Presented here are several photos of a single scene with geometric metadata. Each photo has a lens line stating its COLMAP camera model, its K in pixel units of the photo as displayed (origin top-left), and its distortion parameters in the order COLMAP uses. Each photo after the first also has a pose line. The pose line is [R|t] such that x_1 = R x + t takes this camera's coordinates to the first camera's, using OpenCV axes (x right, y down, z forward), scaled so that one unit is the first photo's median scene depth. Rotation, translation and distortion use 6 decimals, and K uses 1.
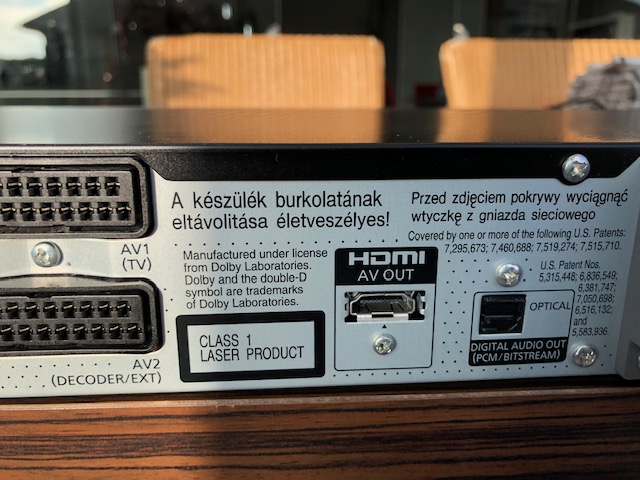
lens RADIAL K [[529.7, 0, 338.6], [0, 529.7, 230.0], [0, 0, 1]] dist [0.000087, -0.027622]
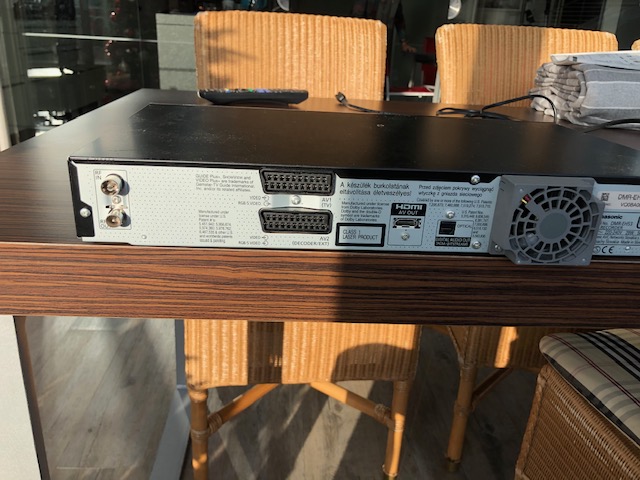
lens RADIAL K [[529.7, 0, 324.3], [0, 529.7, 235.1], [0, 0, 1]] dist [0.000087, -0.027622]
pose [[0.998758, 0.047989, 0.013416, -0.388152], [-0.049267, 0.991358, 0.121585, -0.117543], [-0.007465, -0.122095, 0.992490, -1.824771]]
